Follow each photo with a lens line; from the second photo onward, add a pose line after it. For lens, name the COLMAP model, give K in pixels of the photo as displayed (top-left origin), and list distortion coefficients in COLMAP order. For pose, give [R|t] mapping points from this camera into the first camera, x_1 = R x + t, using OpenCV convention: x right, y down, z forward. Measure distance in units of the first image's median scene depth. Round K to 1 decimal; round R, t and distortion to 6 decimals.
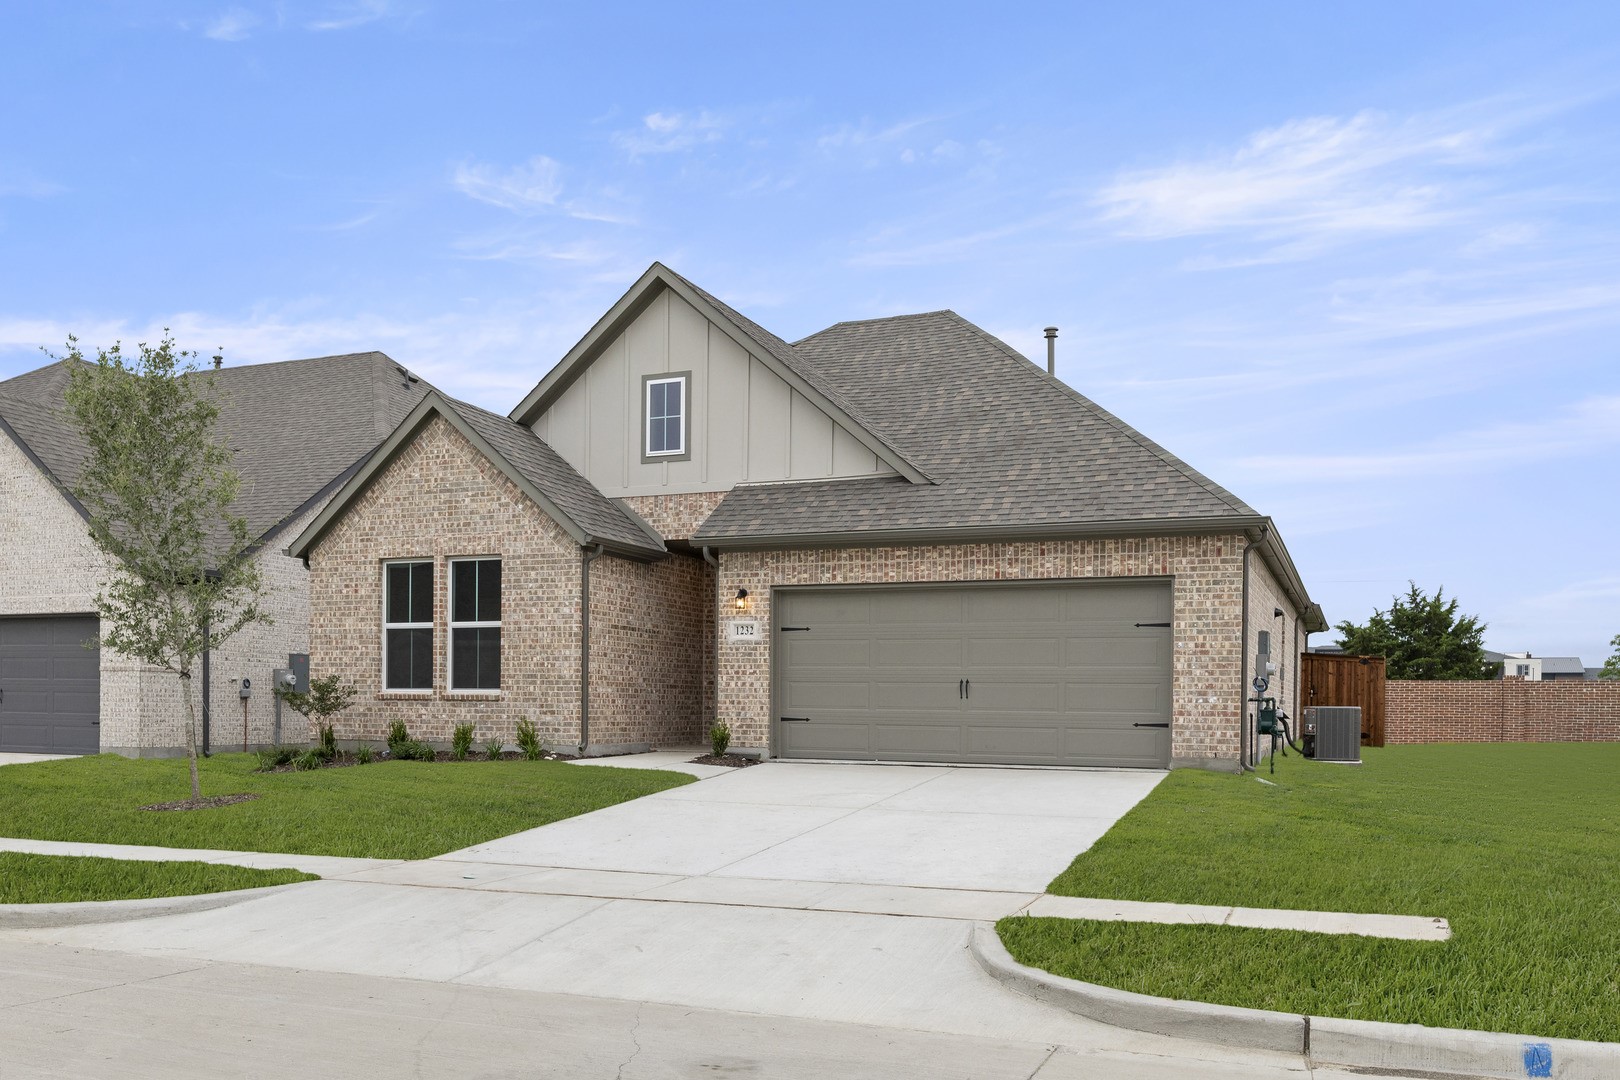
lens RADIAL K [[887.1, 0, 809.7], [0, 887.1, 530.5], [0, 0, 1]] dist [0.000392, -0.000175]
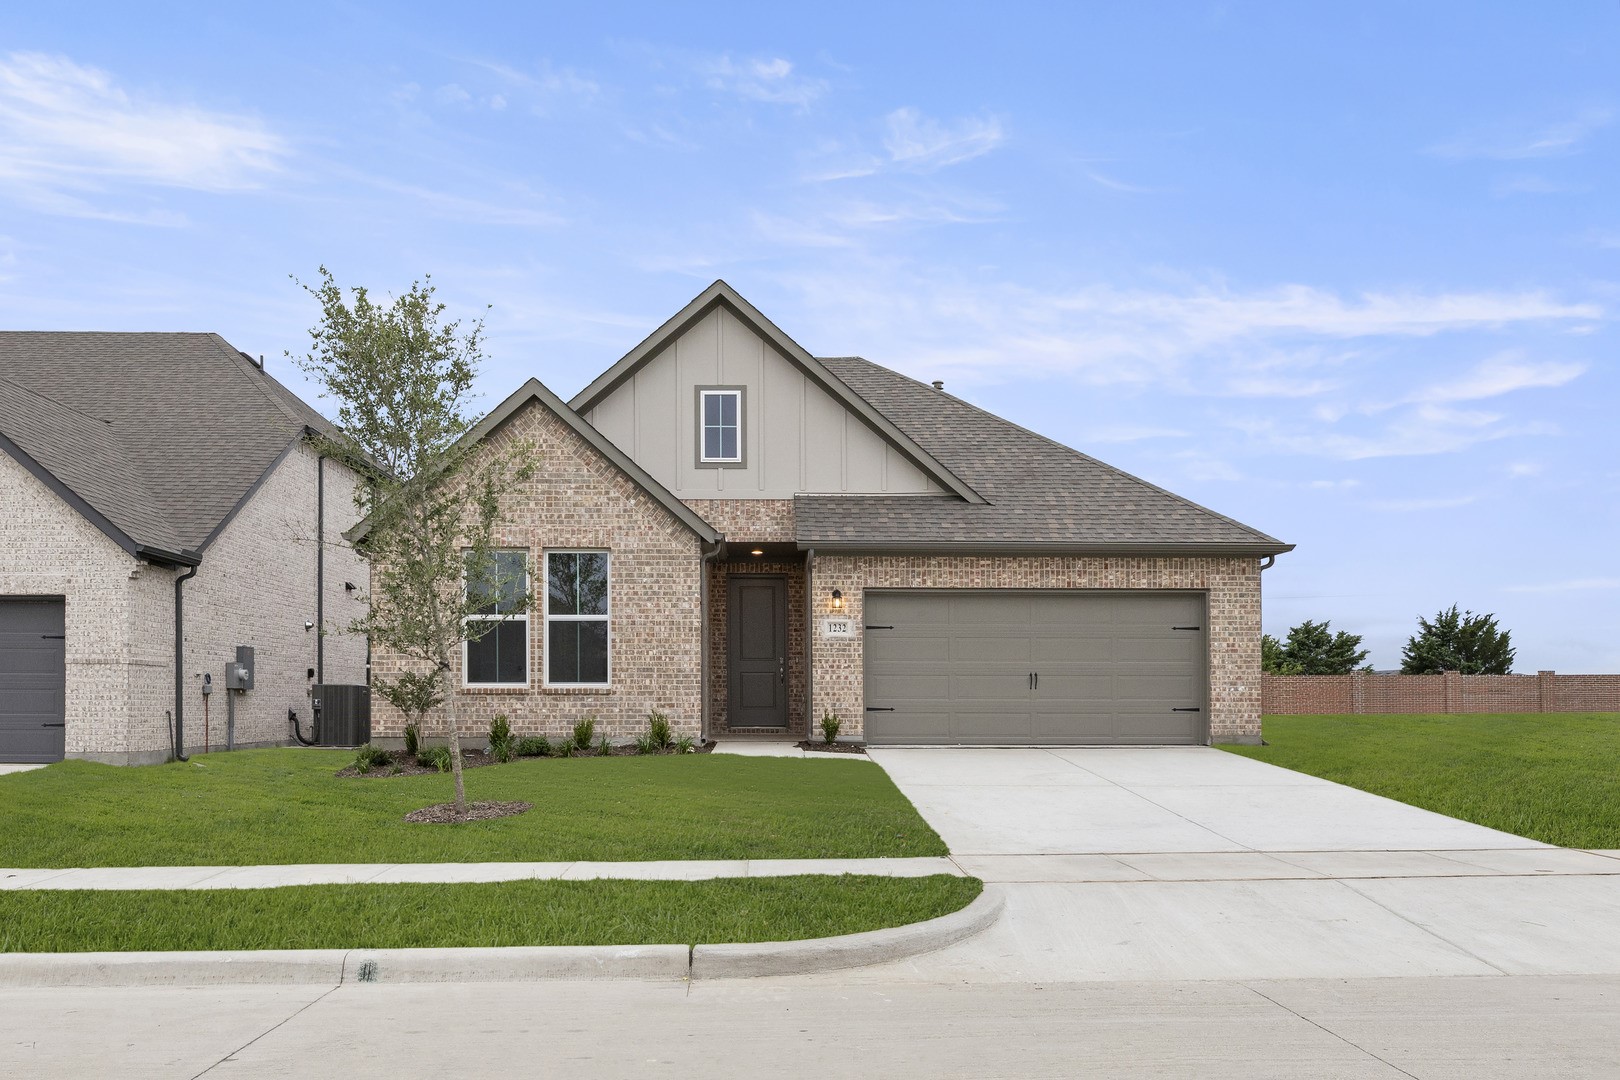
lens RADIAL K [[766.9, 0, 802.4], [0, 766.9, 541.7], [0, 0, 1]] dist [-0.000609, 0.000149]
pose [[0.959745, 0.046921, 0.276924, -0.386000], [-0.045321, 0.998898, -0.012178, 0.020656], [-0.277191, -0.000863, 0.960815, 0.109530]]
